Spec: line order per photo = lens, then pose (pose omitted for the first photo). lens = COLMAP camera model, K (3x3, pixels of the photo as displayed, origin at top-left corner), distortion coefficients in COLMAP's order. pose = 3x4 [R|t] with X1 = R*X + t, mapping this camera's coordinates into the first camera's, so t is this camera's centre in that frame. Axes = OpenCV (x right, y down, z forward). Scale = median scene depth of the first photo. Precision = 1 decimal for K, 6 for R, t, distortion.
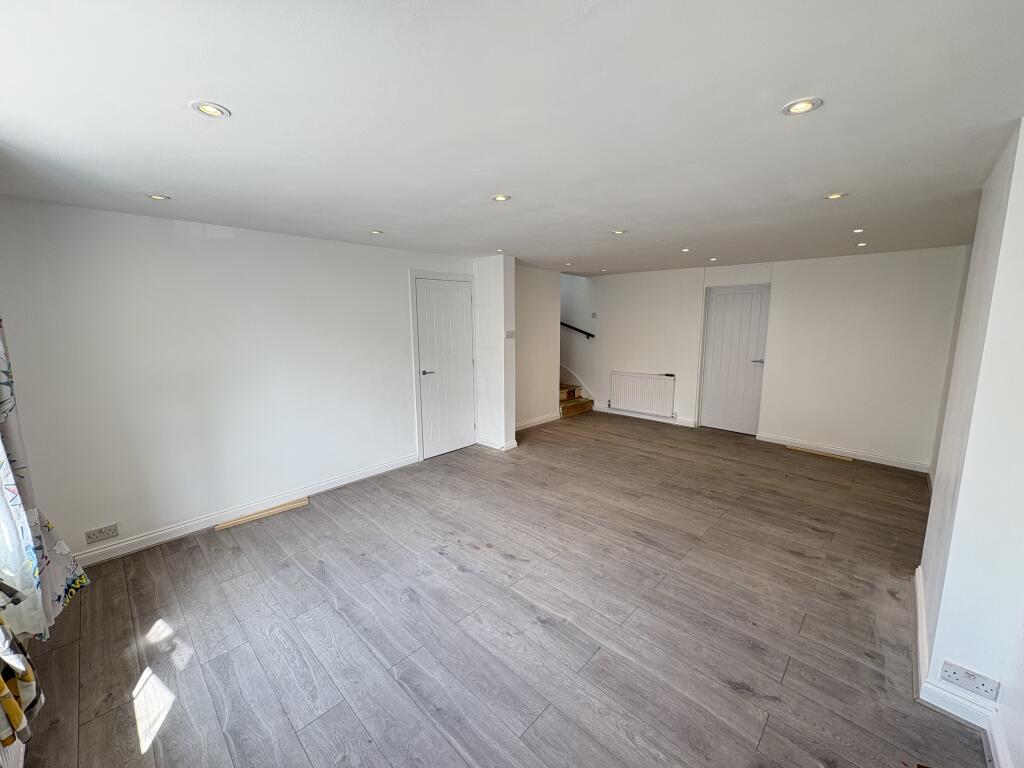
lens RADIAL K [[409.9, 0, 513.4], [0, 409.9, 380.6], [0, 0, 1]] dist [0.003522, 0.000203]
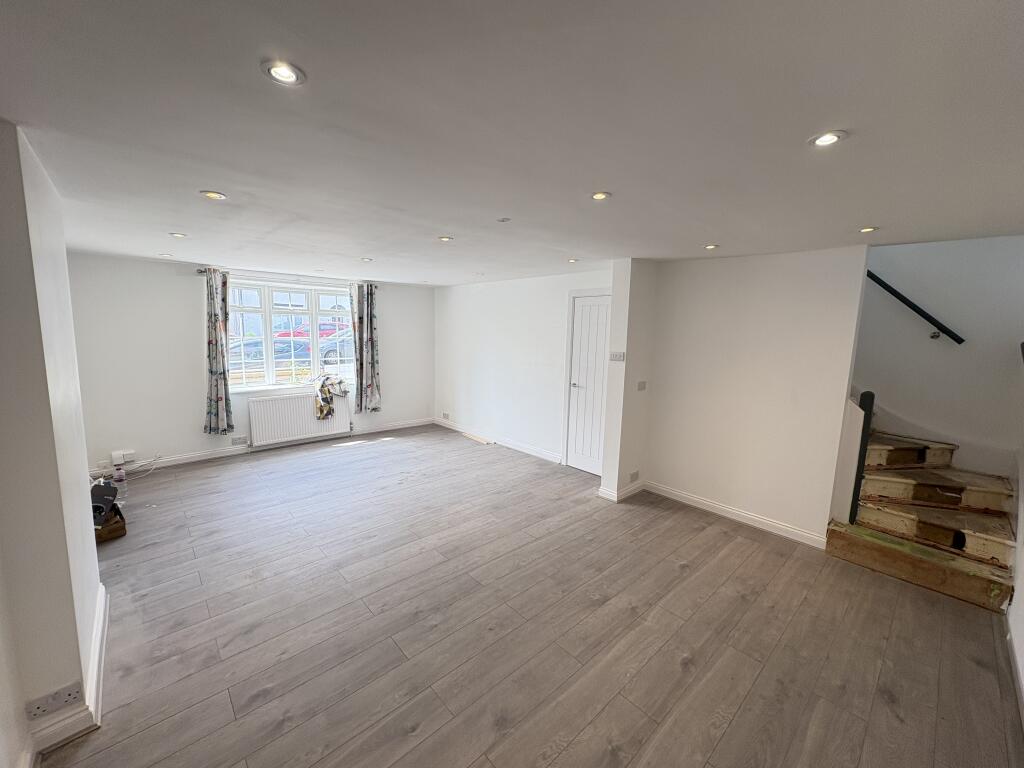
lens RADIAL K [[409.9, 0, 513.3], [0, 409.9, 383.5], [0, 0, 1]] dist [0.003522, 0.000203]
pose [[-0.071960, 0.132460, -0.988573, 1.036033], [-0.174582, 0.974168, 0.143238, -0.181487], [0.982009, 0.182895, -0.046976, 1.092971]]
